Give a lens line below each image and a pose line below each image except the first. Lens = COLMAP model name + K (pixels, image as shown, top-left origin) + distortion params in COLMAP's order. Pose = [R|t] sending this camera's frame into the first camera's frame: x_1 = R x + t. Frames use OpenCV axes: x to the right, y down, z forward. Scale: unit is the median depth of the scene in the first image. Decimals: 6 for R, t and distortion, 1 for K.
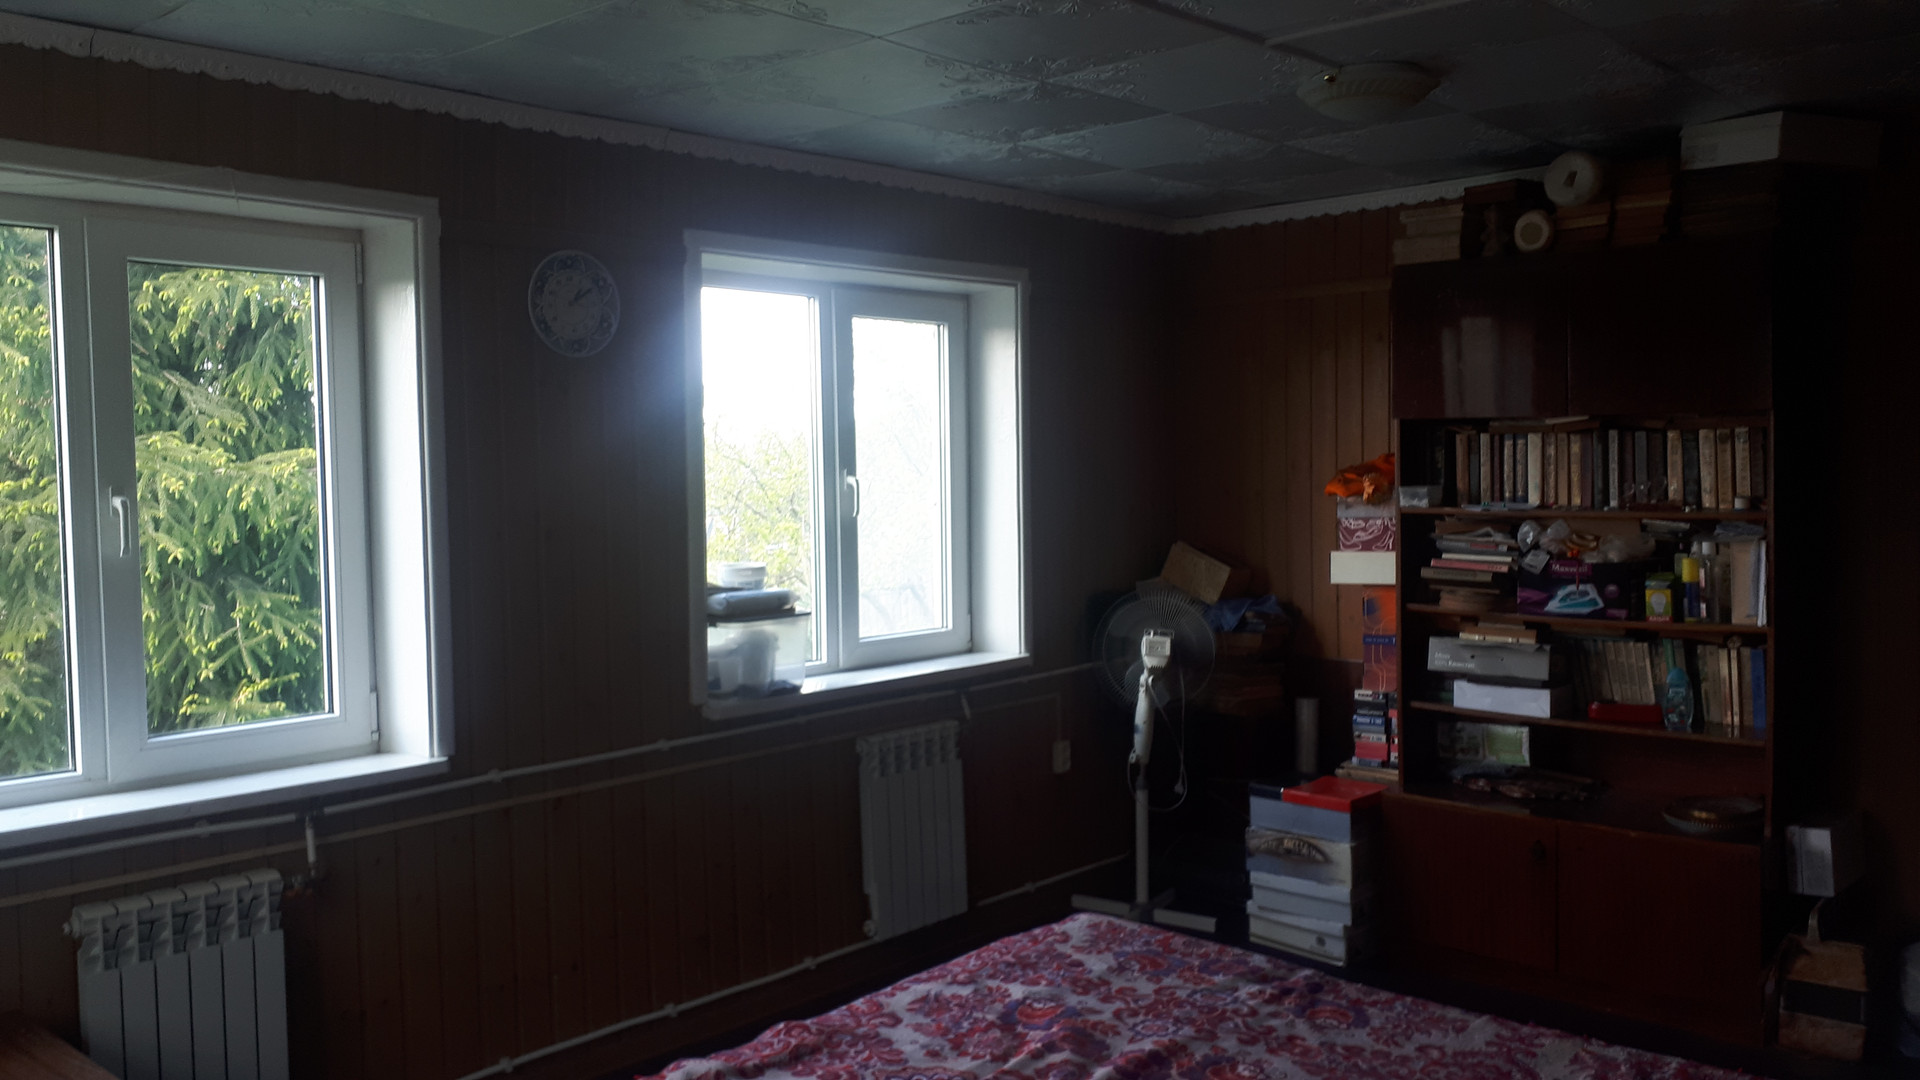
lens RADIAL K [[1538.6, 0, 965.3], [0, 1538.6, 541.0], [0, 0, 1]] dist [0.005049, -0.025173]
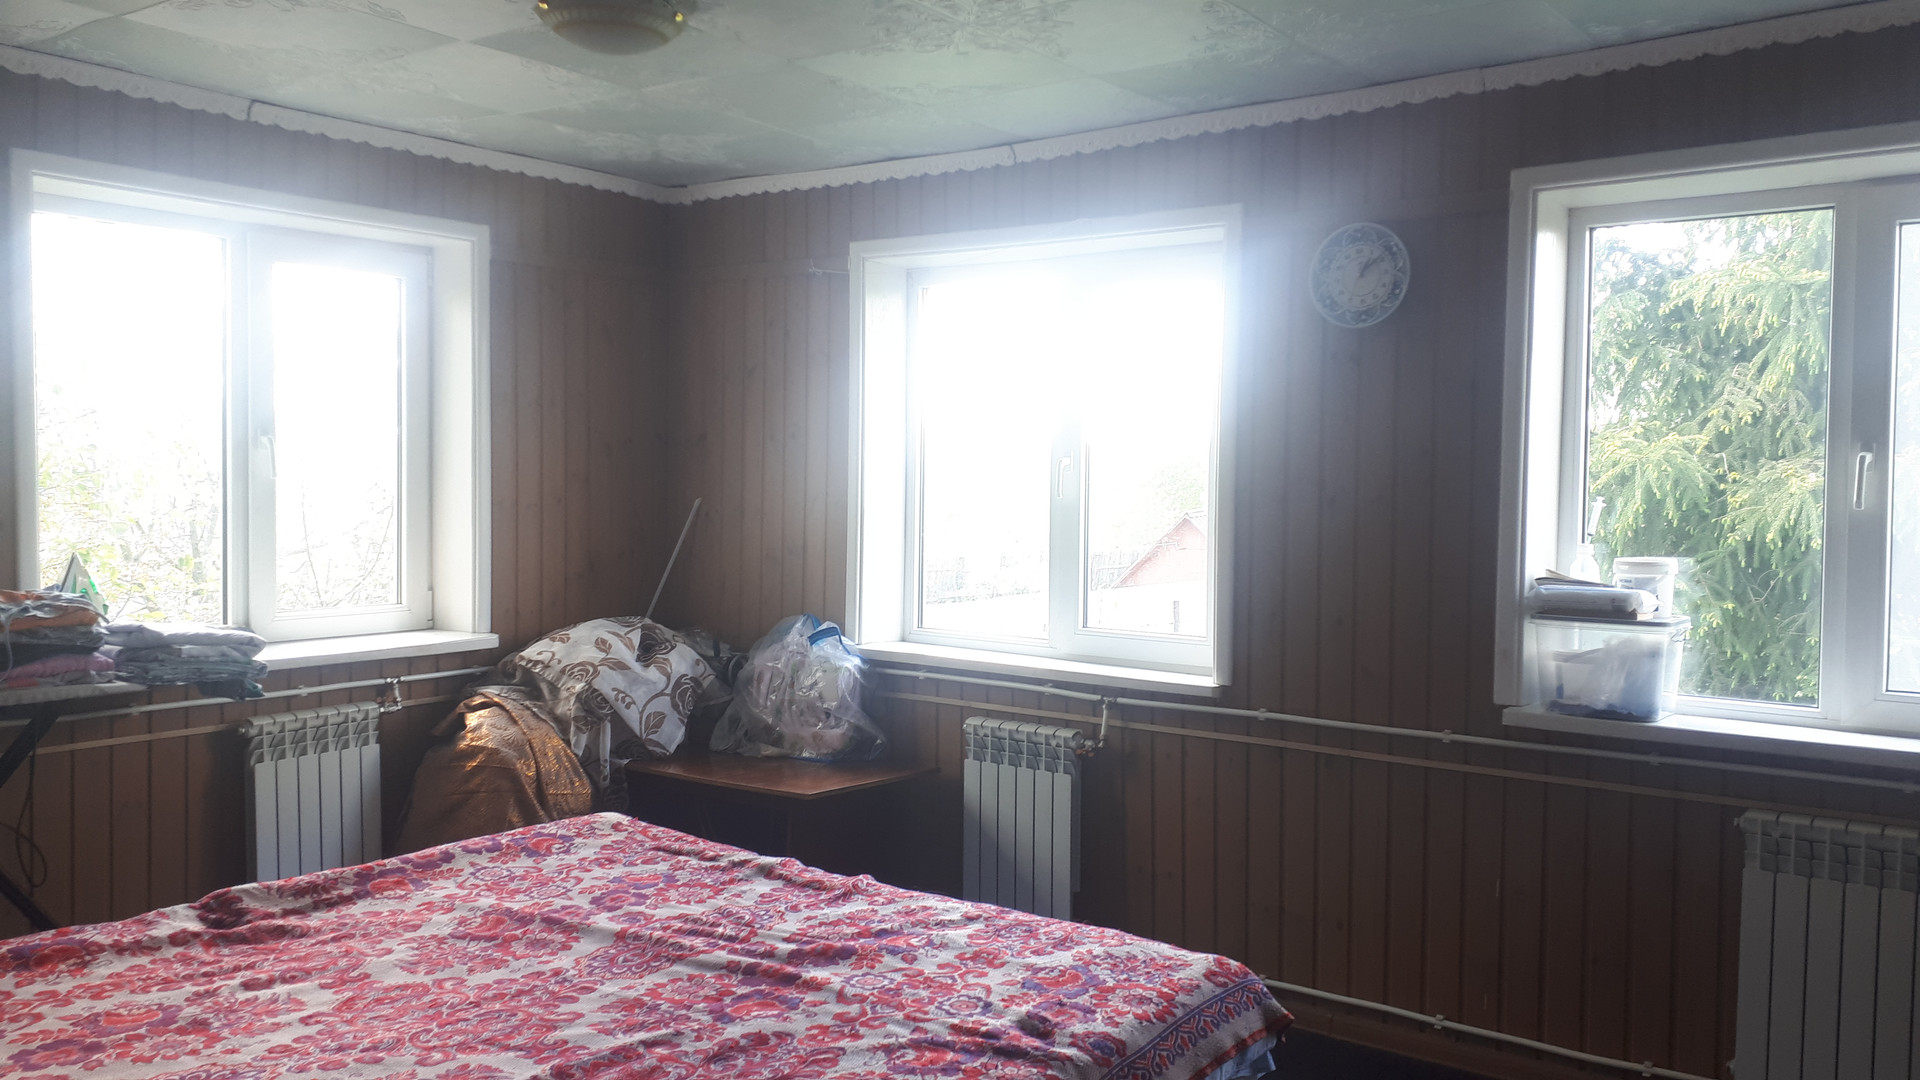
lens RADIAL K [[1538.6, 0, 959.1], [0, 1538.6, 523.1], [0, 0, 1]] dist [0.005049, -0.025173]
pose [[0.107615, 0.054847, -0.992679, 0.931442], [-0.077938, 0.995870, 0.046574, -0.024809], [0.991133, 0.072355, 0.111445, 0.782653]]
